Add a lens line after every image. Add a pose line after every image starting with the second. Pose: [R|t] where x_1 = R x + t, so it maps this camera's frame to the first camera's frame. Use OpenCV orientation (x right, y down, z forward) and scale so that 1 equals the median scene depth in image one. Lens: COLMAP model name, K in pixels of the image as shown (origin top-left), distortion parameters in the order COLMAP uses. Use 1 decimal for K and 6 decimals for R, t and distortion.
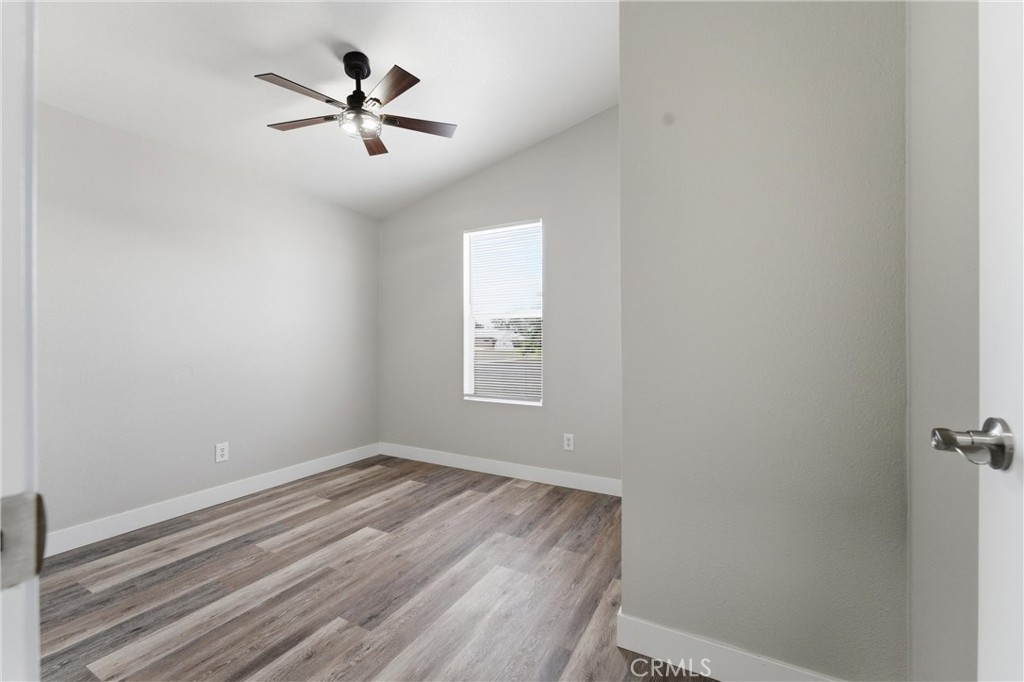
lens RADIAL K [[422.3, 0, 512.8], [0, 422.3, 340.9], [0, 0, 1]] dist [-0.001184, -0.000112]
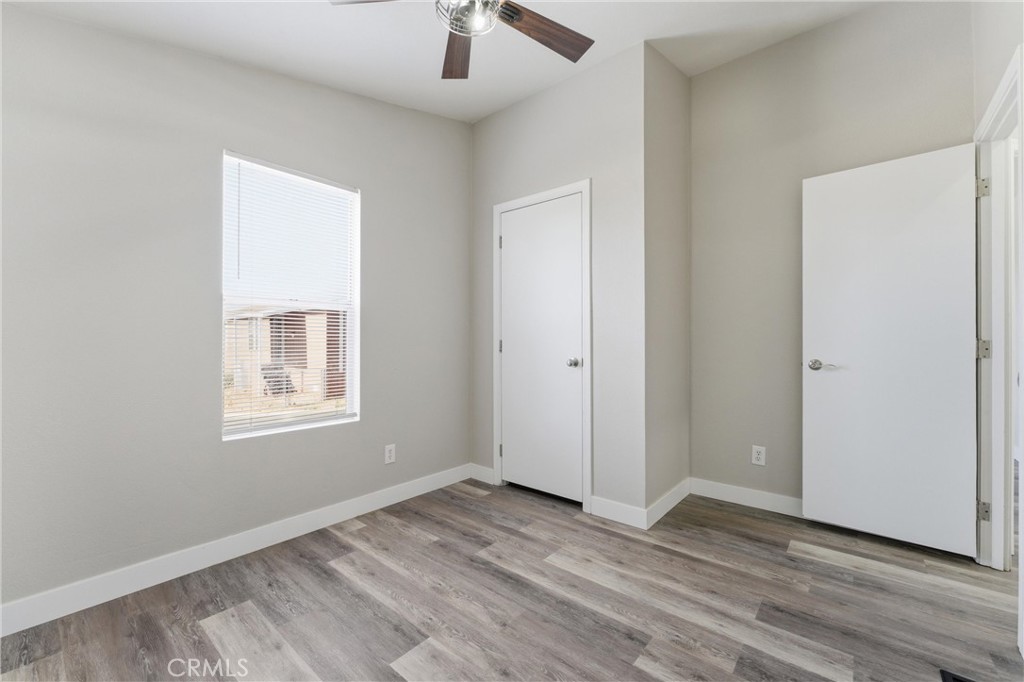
lens RADIAL K [[422.3, 0, 514.1], [0, 422.3, 337.6], [0, 0, 1]] dist [-0.001184, -0.000112]
pose [[0.190495, 0.009856, 0.981639, -0.780555], [-0.005534, 0.999944, -0.008966, 0.000741], [-0.981673, -0.003724, 0.190539, 0.644369]]
